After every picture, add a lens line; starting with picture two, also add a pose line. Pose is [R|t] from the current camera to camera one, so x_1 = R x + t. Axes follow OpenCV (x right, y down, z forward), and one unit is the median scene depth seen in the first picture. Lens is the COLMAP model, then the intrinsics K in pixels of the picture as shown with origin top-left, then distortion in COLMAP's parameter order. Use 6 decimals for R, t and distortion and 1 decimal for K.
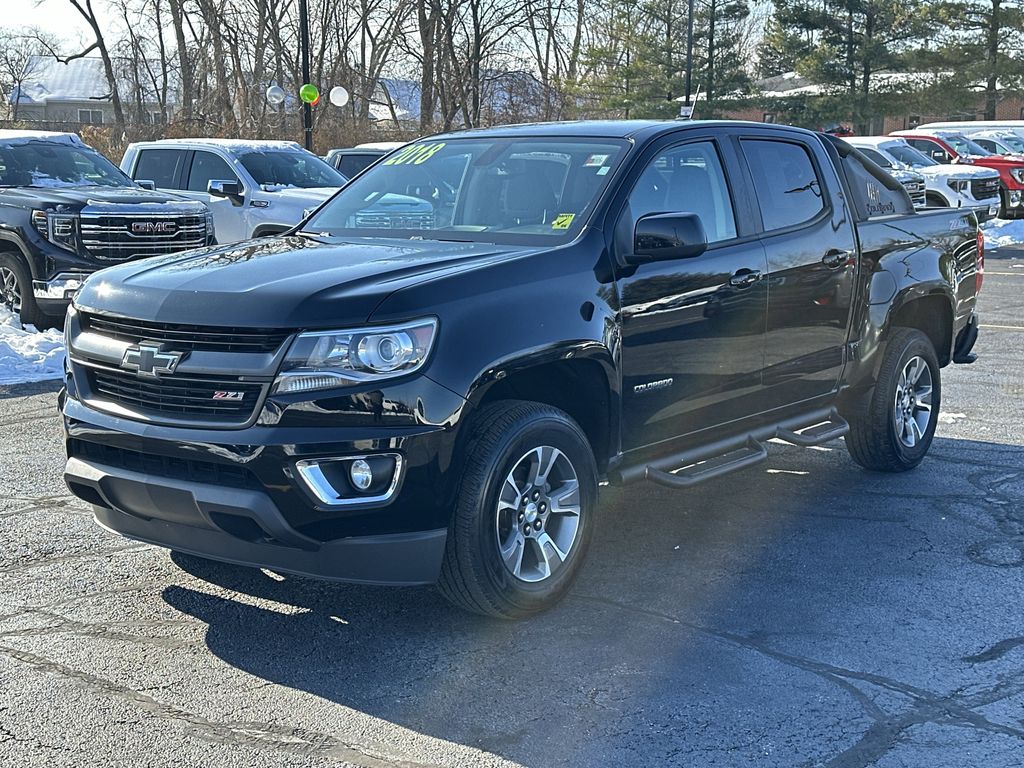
lens RADIAL K [[1408.0, 0, 515.3], [0, 1408.0, 382.5], [0, 0, 1]] dist [0.224297, -0.515840]
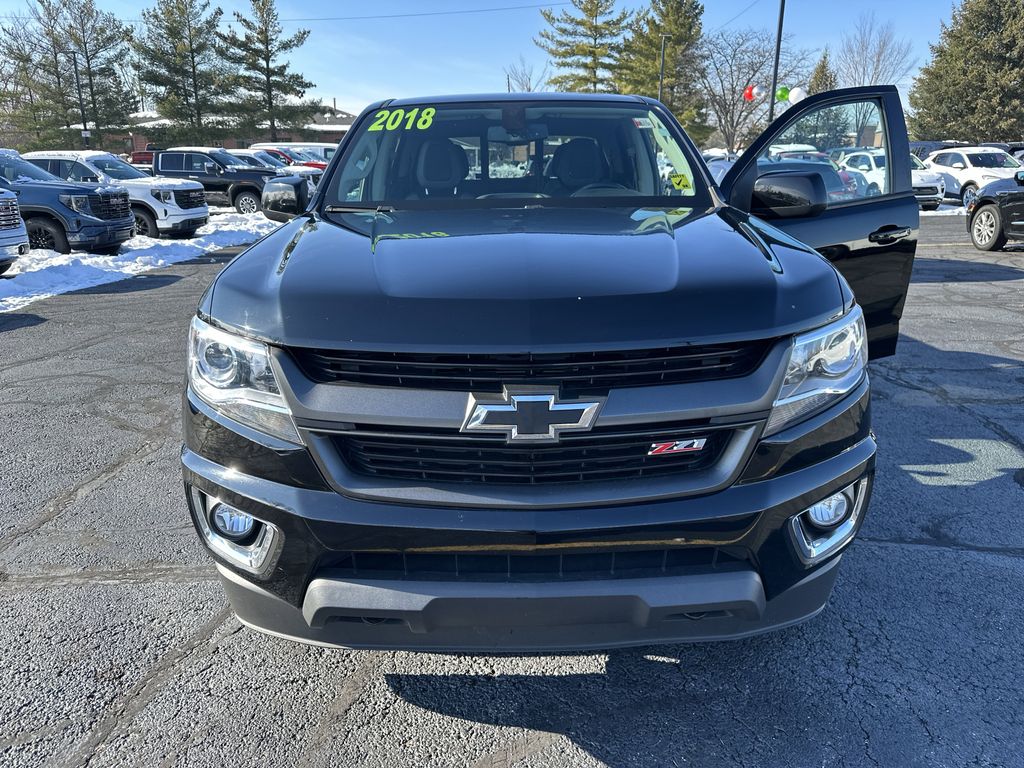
lens RADIAL K [[722.7, 0, 502.7], [0, 722.7, 384.9], [0, 0, 1]] dist [0.027605, -0.029618]
pose [[0.796384, -0.183334, 0.576334, -0.064659], [0.102884, 0.980125, 0.169615, -0.012112], [-0.595976, -0.075783, 0.799418, 0.108681]]
